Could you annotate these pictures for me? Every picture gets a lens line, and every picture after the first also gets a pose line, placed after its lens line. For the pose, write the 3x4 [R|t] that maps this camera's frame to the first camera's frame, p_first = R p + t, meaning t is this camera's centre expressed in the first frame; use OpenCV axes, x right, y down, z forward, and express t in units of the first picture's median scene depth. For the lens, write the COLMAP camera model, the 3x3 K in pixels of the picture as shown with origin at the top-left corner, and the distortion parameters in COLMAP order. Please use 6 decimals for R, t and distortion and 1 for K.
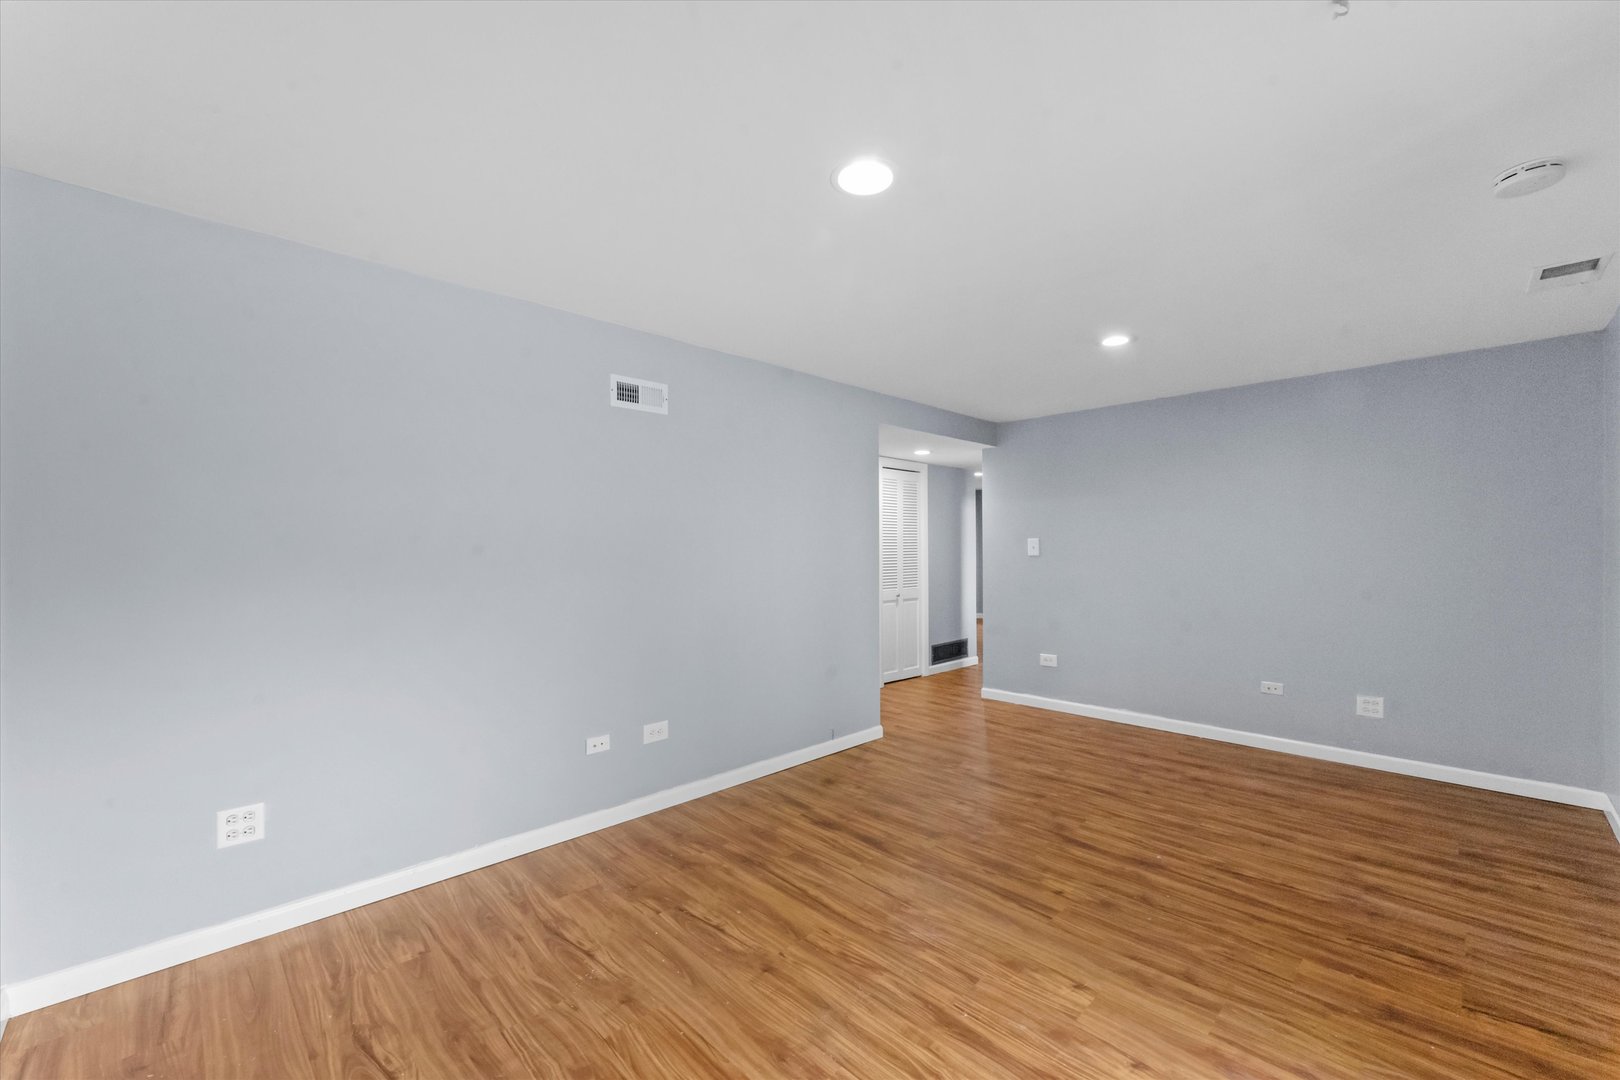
lens RADIAL K [[646.8, 0, 811.4], [0, 646.8, 545.9], [0, 0, 1]] dist [0.001991, 0.000210]
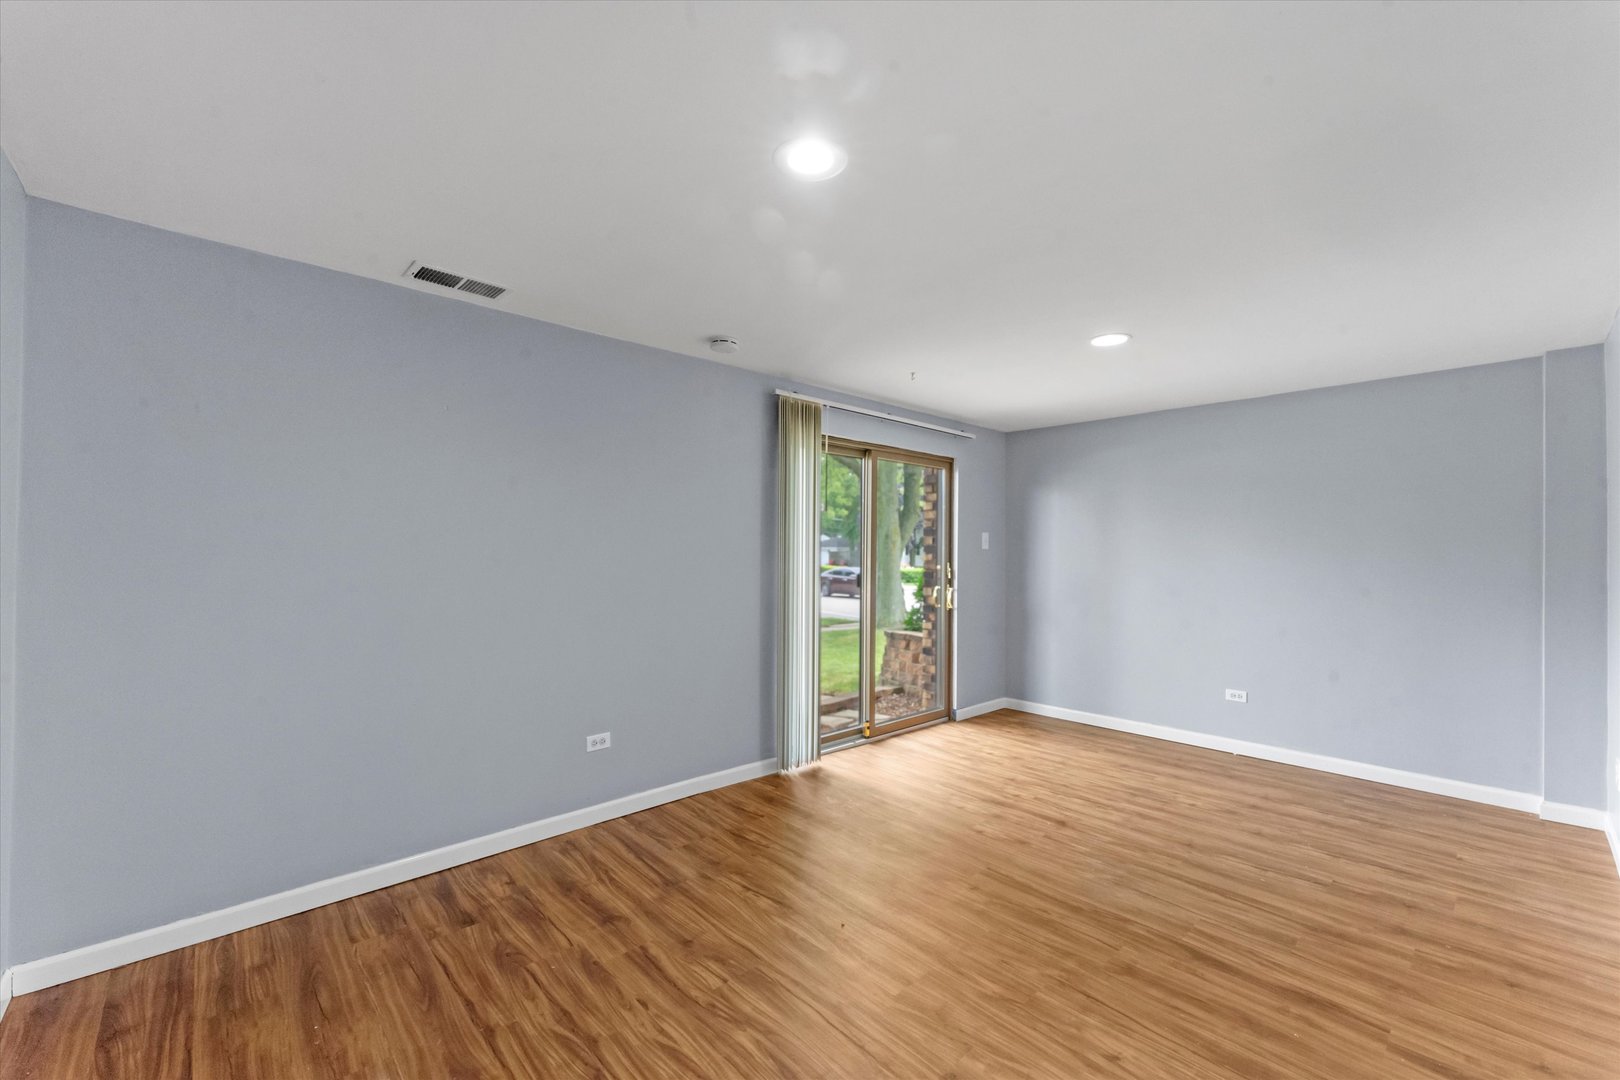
lens RADIAL K [[646.8, 0, 807.3], [0, 646.8, 548.6], [0, 0, 1]] dist [0.001991, 0.000210]
pose [[-0.999443, -0.005796, 0.032859, 0.631243], [-0.006046, 0.999953, -0.007515, -0.003586], [-0.032814, -0.007710, -0.999432, 2.092424]]
